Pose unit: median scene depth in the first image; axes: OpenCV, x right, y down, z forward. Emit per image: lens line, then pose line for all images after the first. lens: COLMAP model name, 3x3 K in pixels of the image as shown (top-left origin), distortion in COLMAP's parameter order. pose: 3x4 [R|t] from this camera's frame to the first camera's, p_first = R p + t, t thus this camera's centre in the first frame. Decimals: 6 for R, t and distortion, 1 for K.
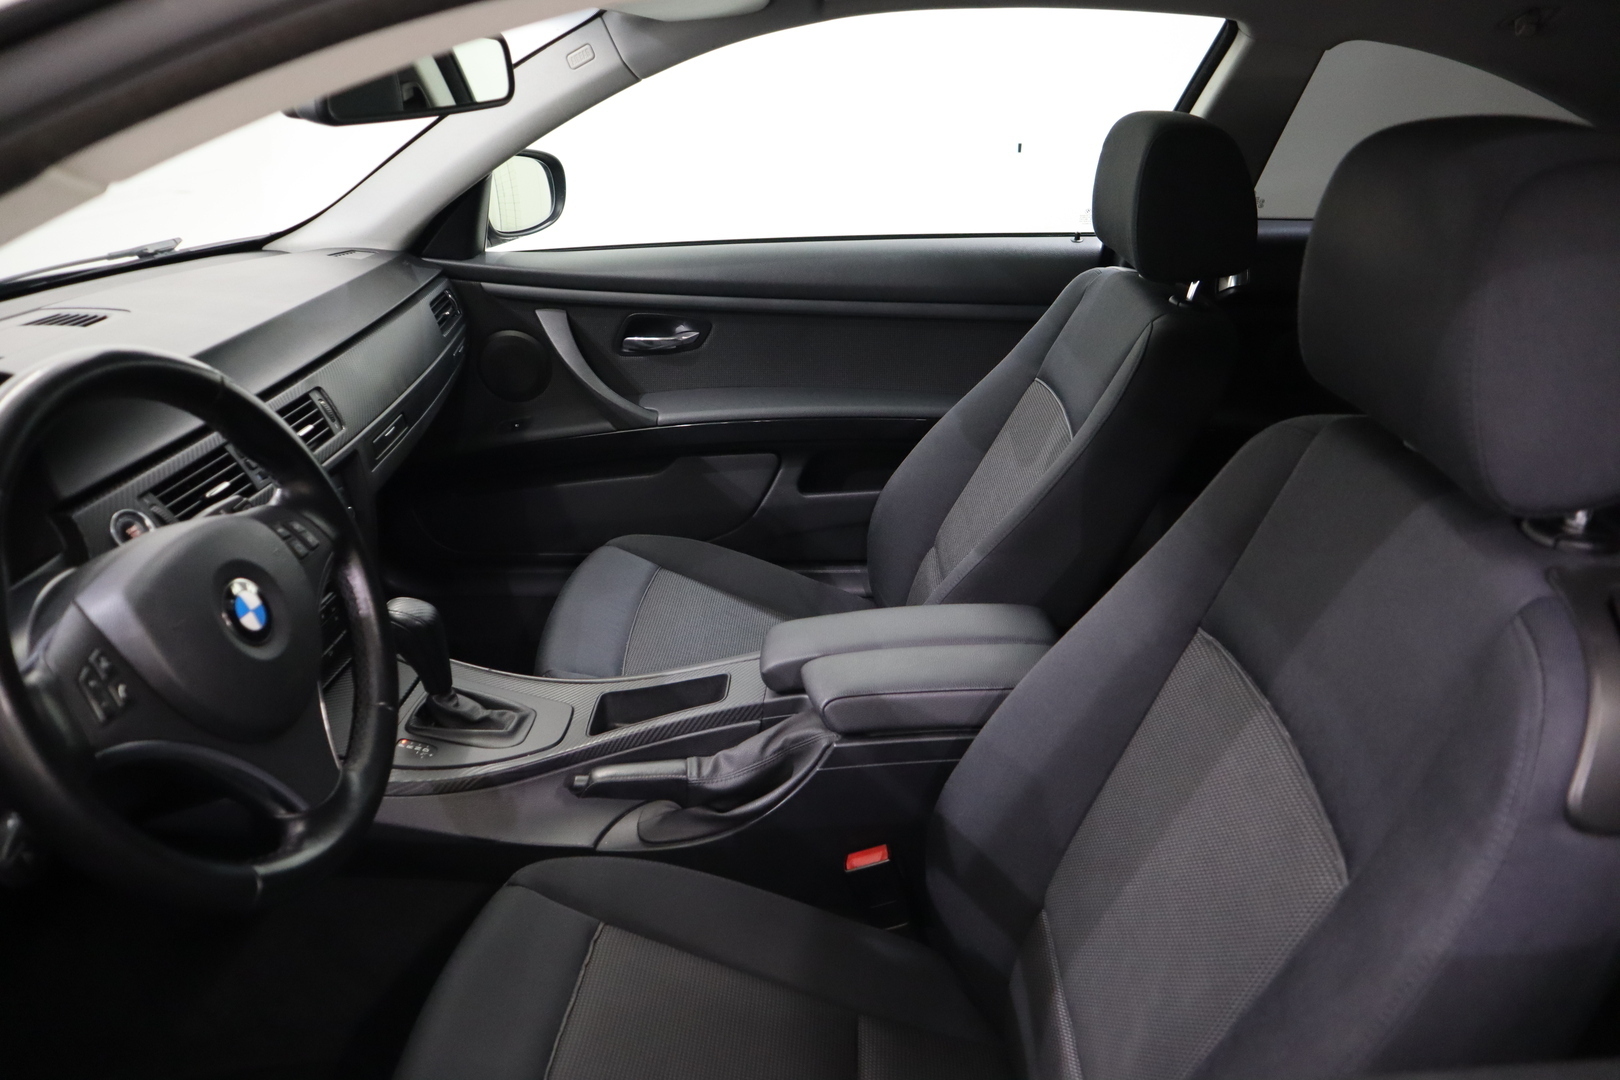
lens RADIAL K [[1156.5, 0, 810.0], [0, 1156.5, 540.0], [0, 0, 1]] dist [-0.116775, 0.110149]
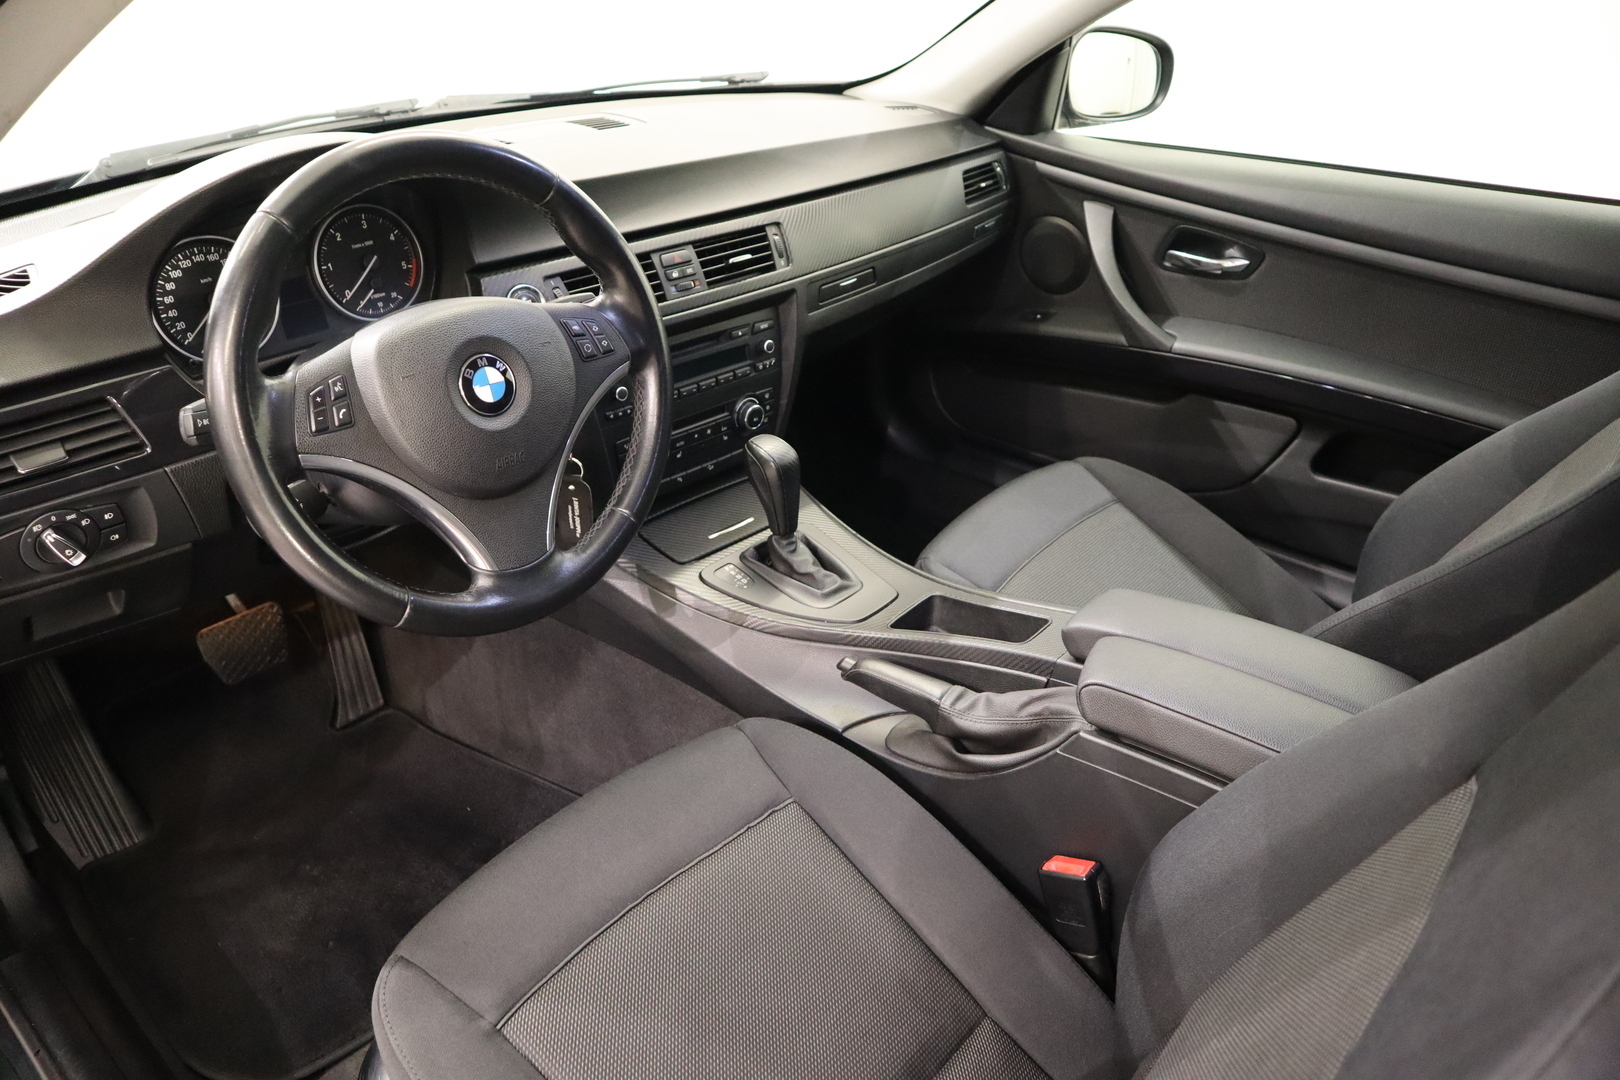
lens RADIAL K [[1156.5, 0, 810.0], [0, 1156.5, 540.0], [0, 0, 1]] dist [-0.116775, 0.110149]
pose [[0.783313, 0.325838, -0.529387, 0.188092], [-0.281186, 0.945234, 0.165732, -0.032169], [0.554397, 0.019037, 0.832035, 0.109986]]
